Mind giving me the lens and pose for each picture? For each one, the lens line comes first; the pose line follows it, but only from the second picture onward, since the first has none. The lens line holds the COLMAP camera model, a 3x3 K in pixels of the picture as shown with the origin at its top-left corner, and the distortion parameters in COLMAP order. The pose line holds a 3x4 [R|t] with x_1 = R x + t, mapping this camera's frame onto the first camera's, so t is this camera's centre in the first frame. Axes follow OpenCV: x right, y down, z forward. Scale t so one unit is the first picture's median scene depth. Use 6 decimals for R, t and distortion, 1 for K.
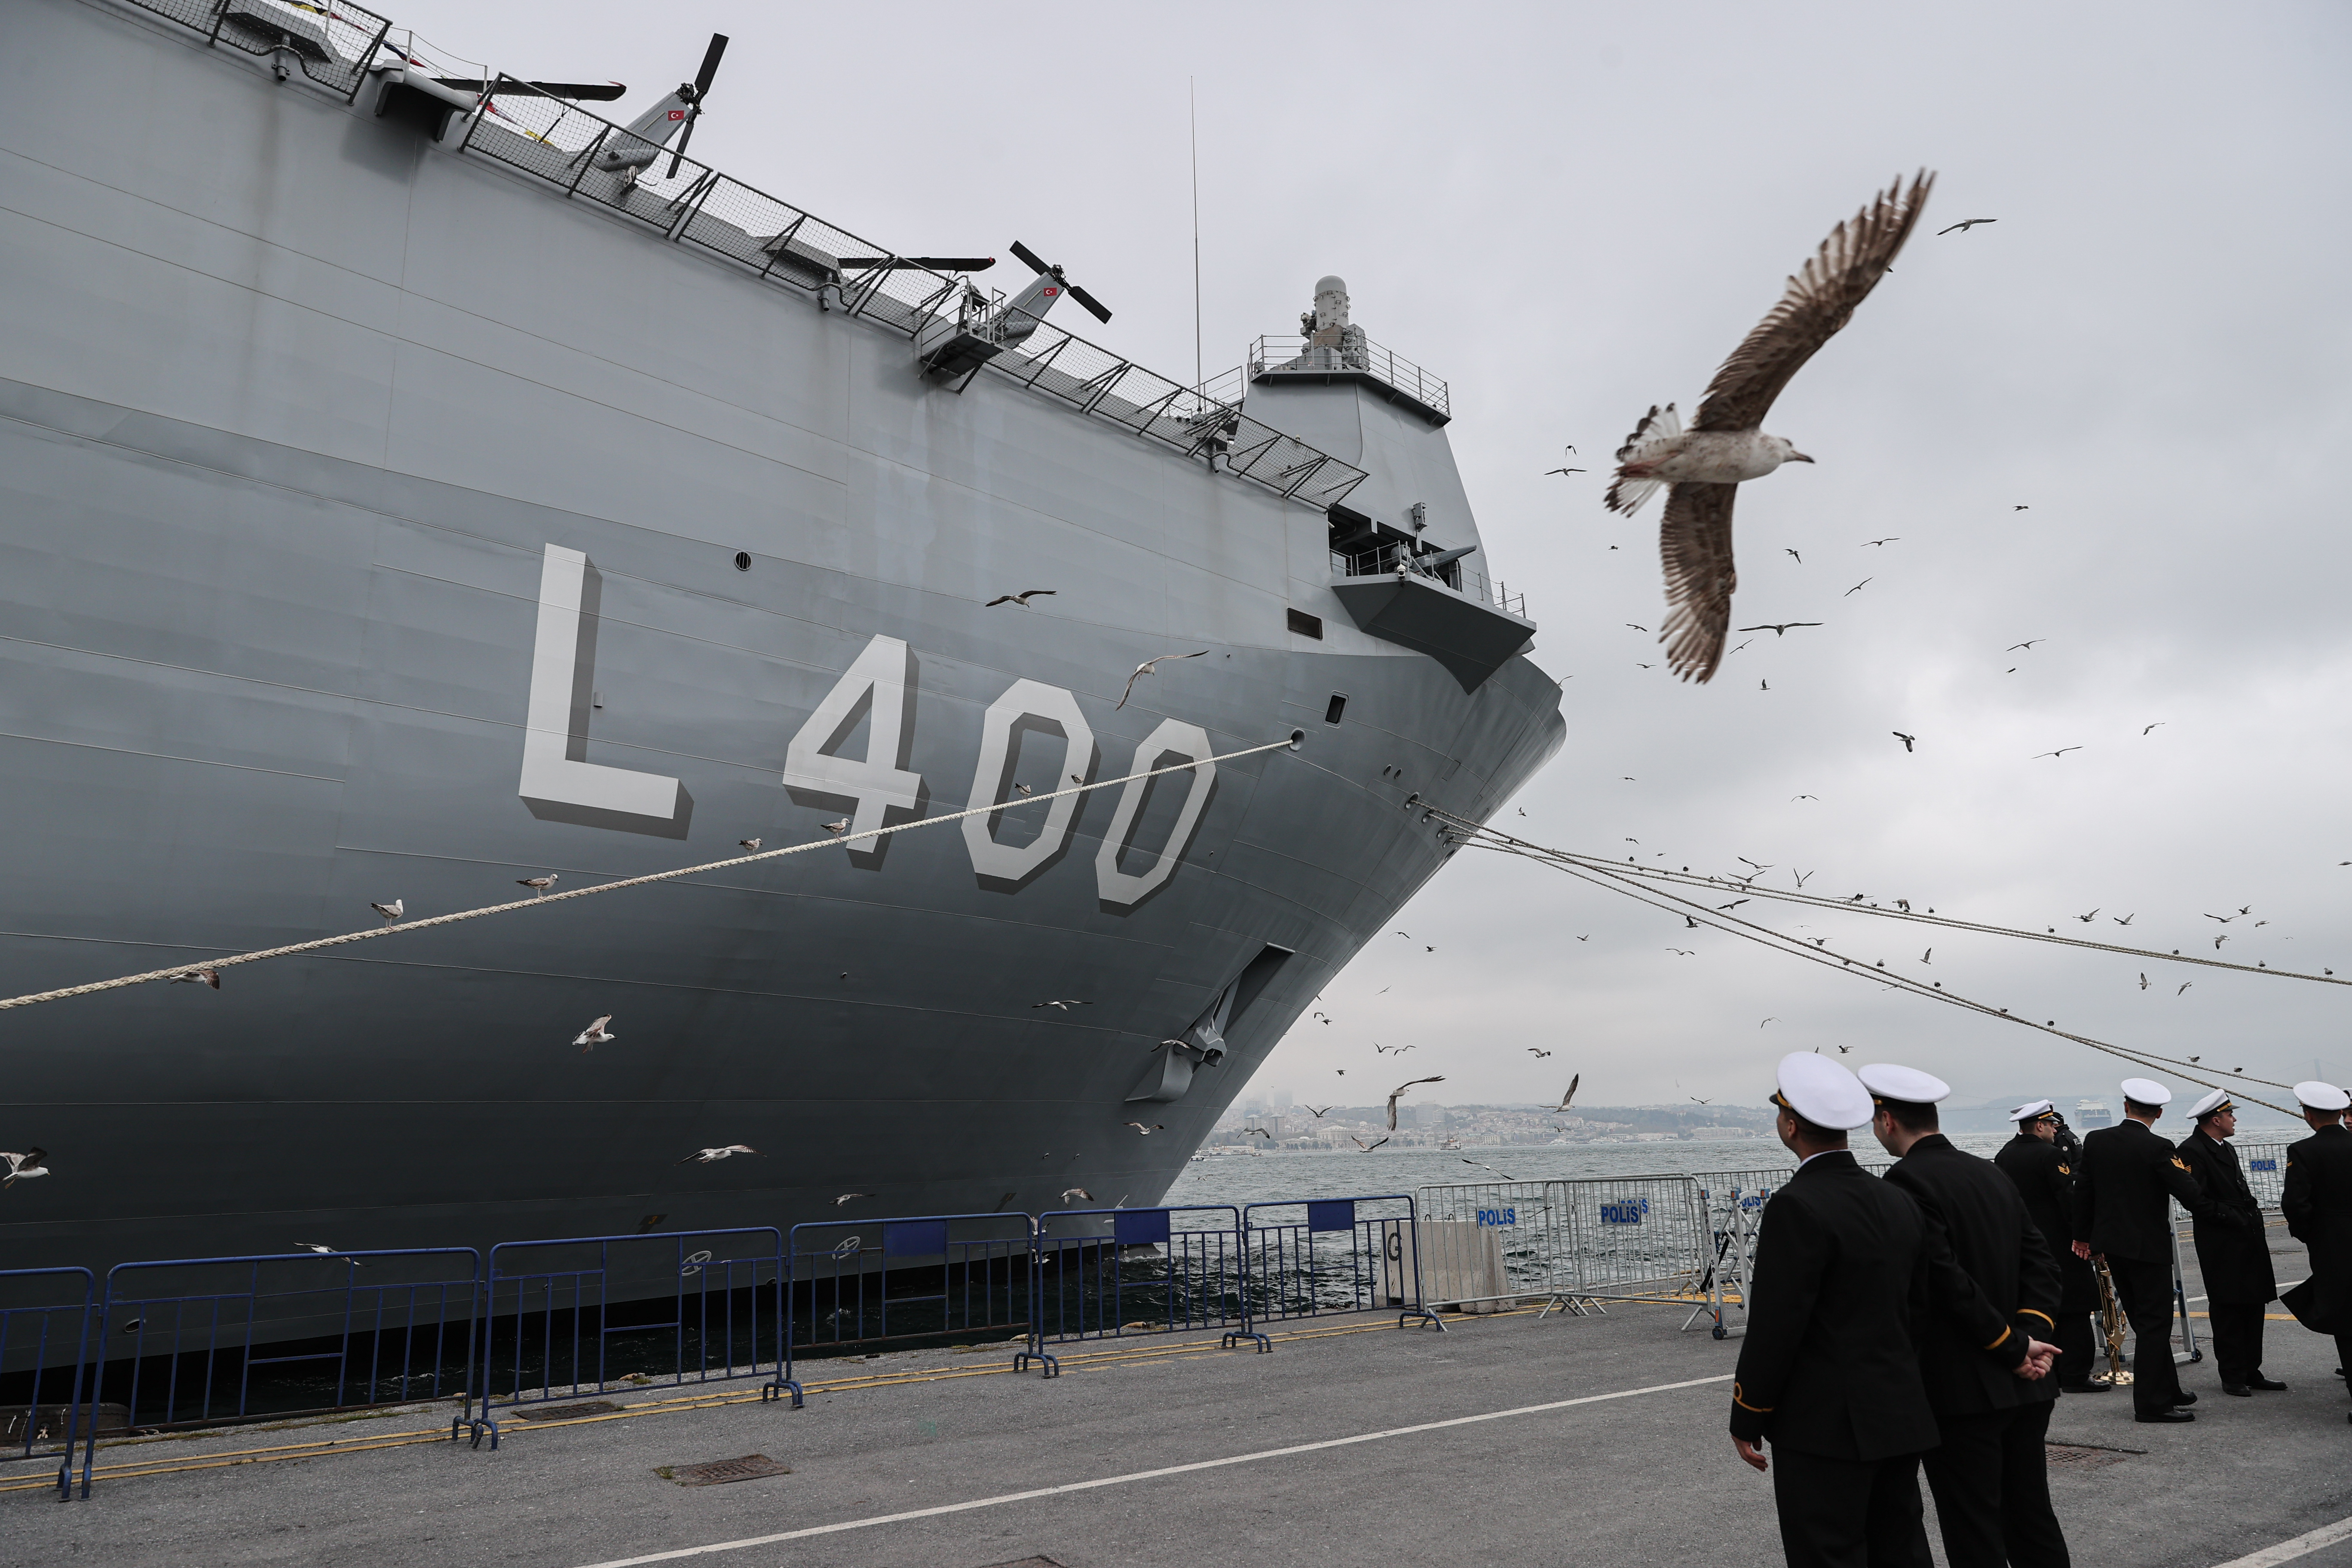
lens RADIAL K [[1786.9, 0, 1183.6], [0, 1786.9, 778.2], [0, 0, 1]] dist [-0.012487, 0.012989]
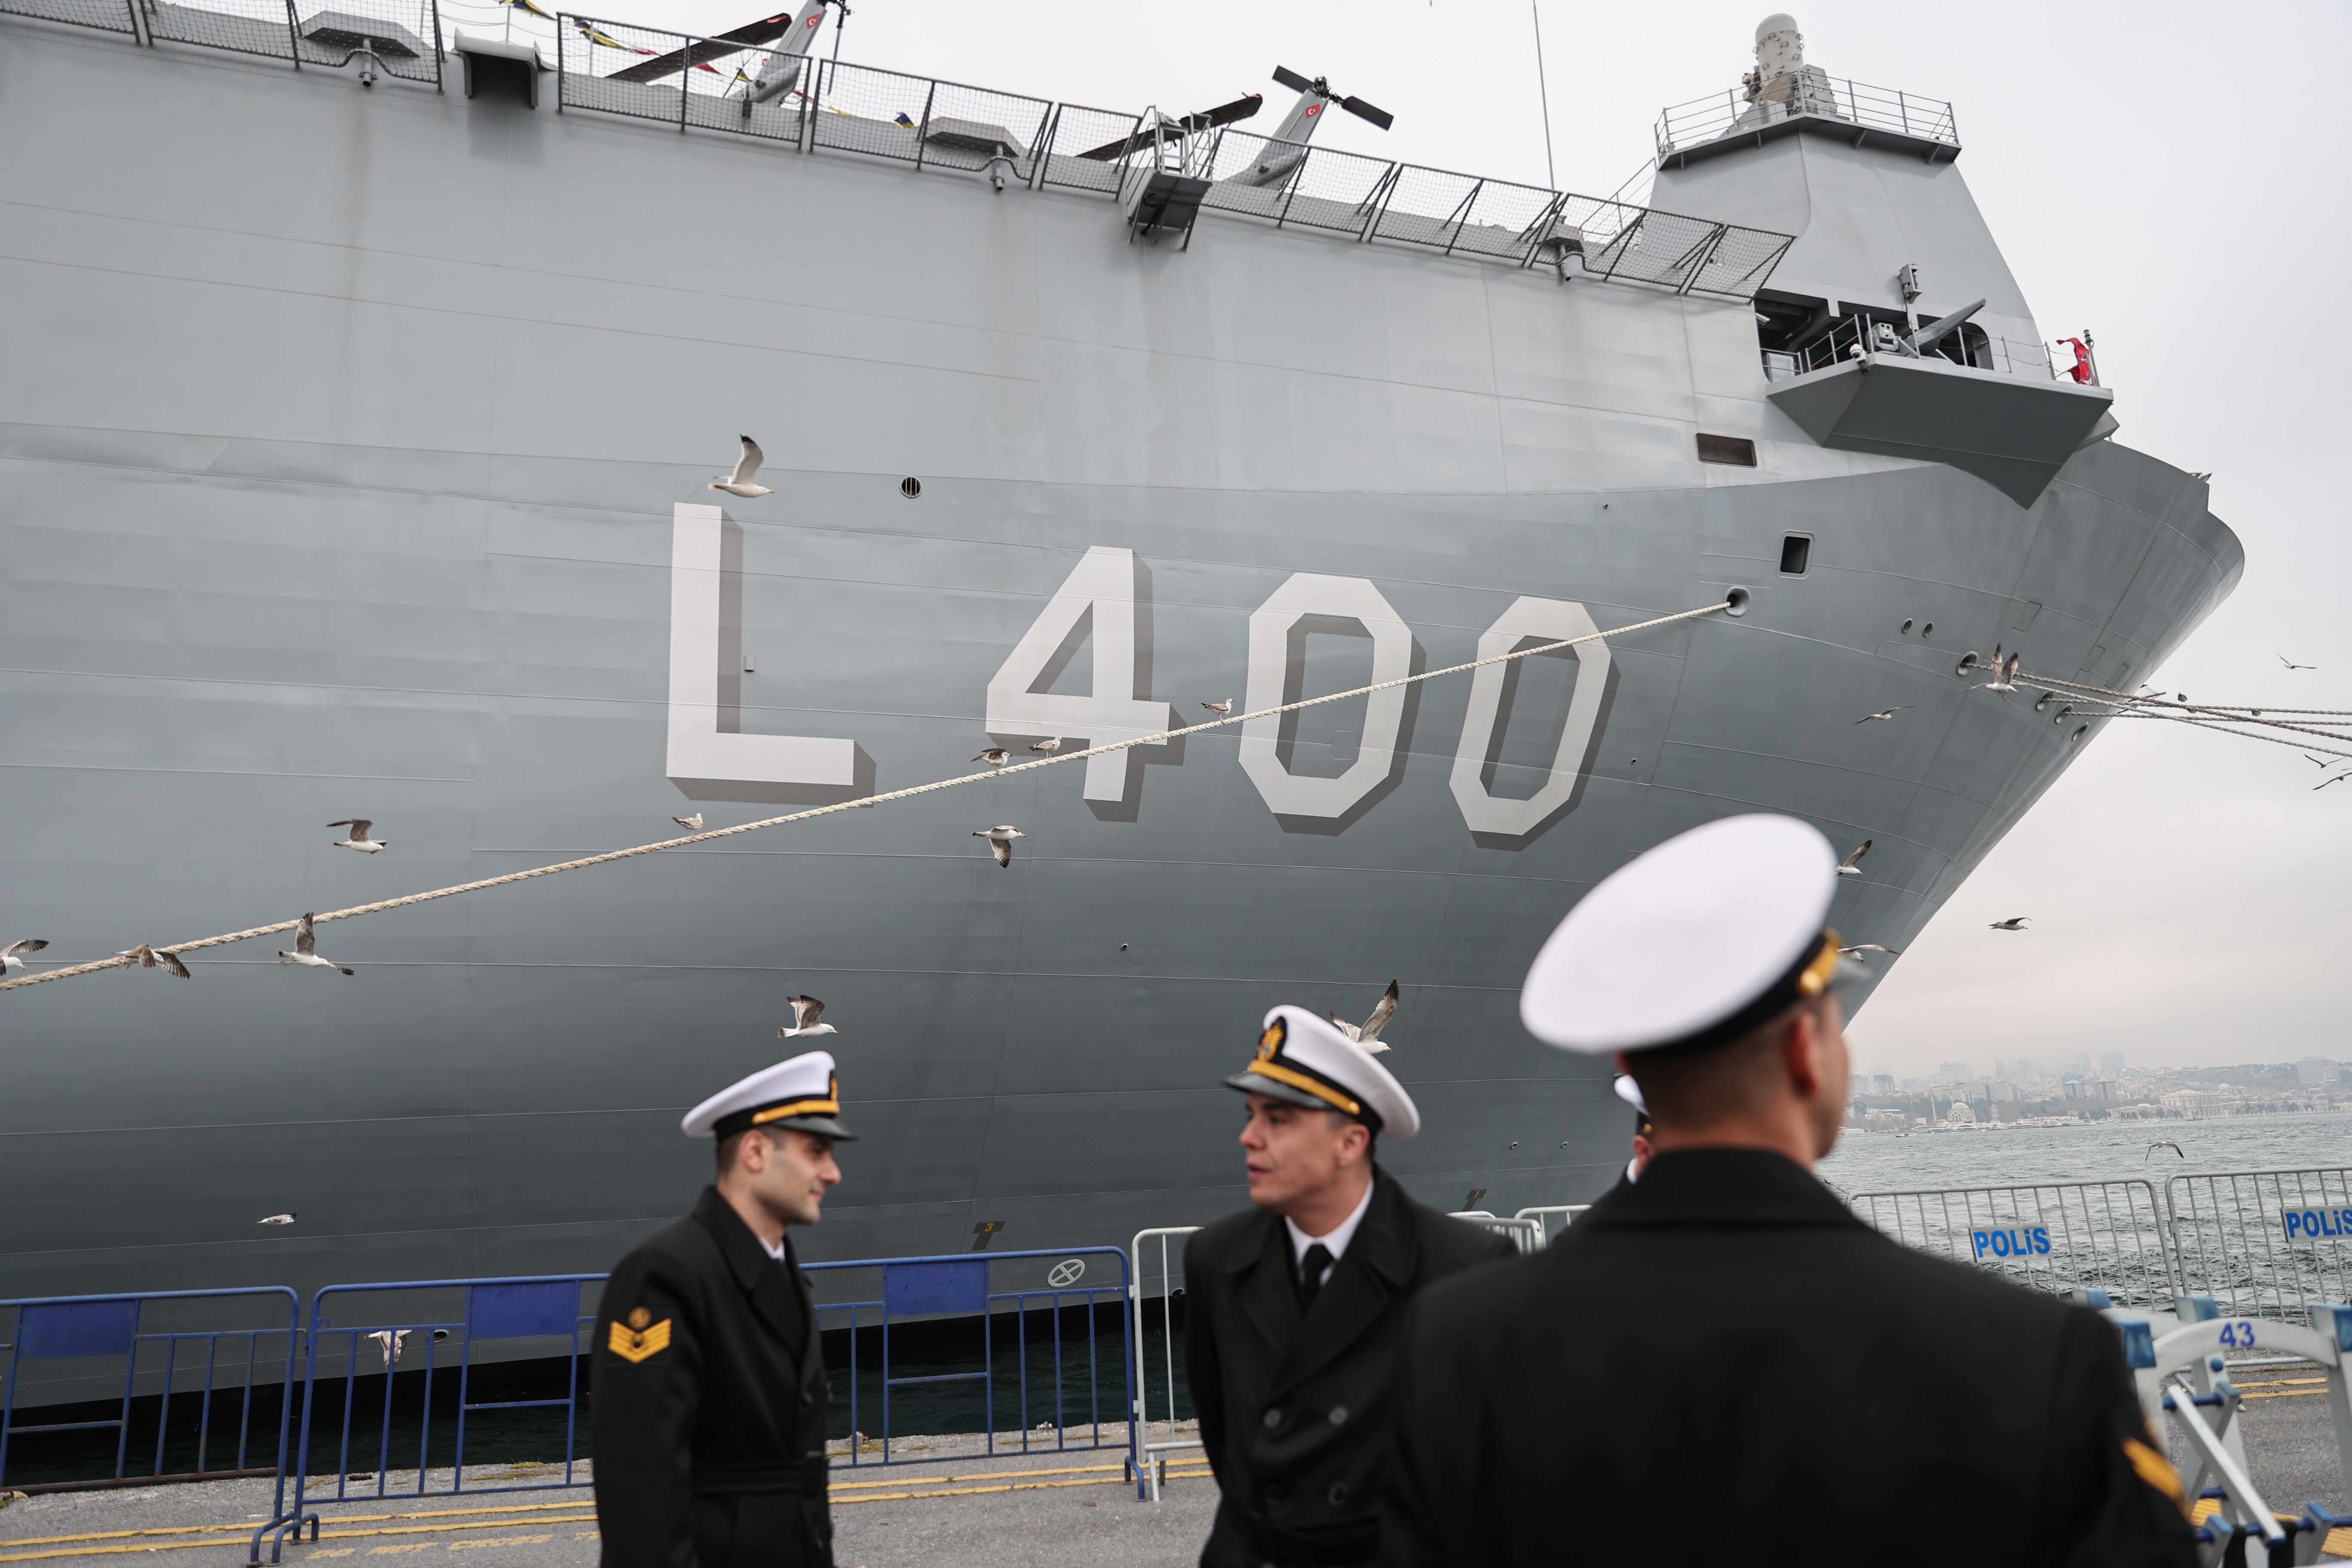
lens RADIAL K [[1786.9, 0, 1089.6], [0, 1786.9, 749.7], [0, 0, 1]] dist [-0.012487, 0.012989]
pose [[0.878439, -0.119596, -0.462647, 0.197274], [0.117270, 0.992521, -0.033908, 0.041836], [0.463242, -0.024469, 0.885894, 0.225521]]
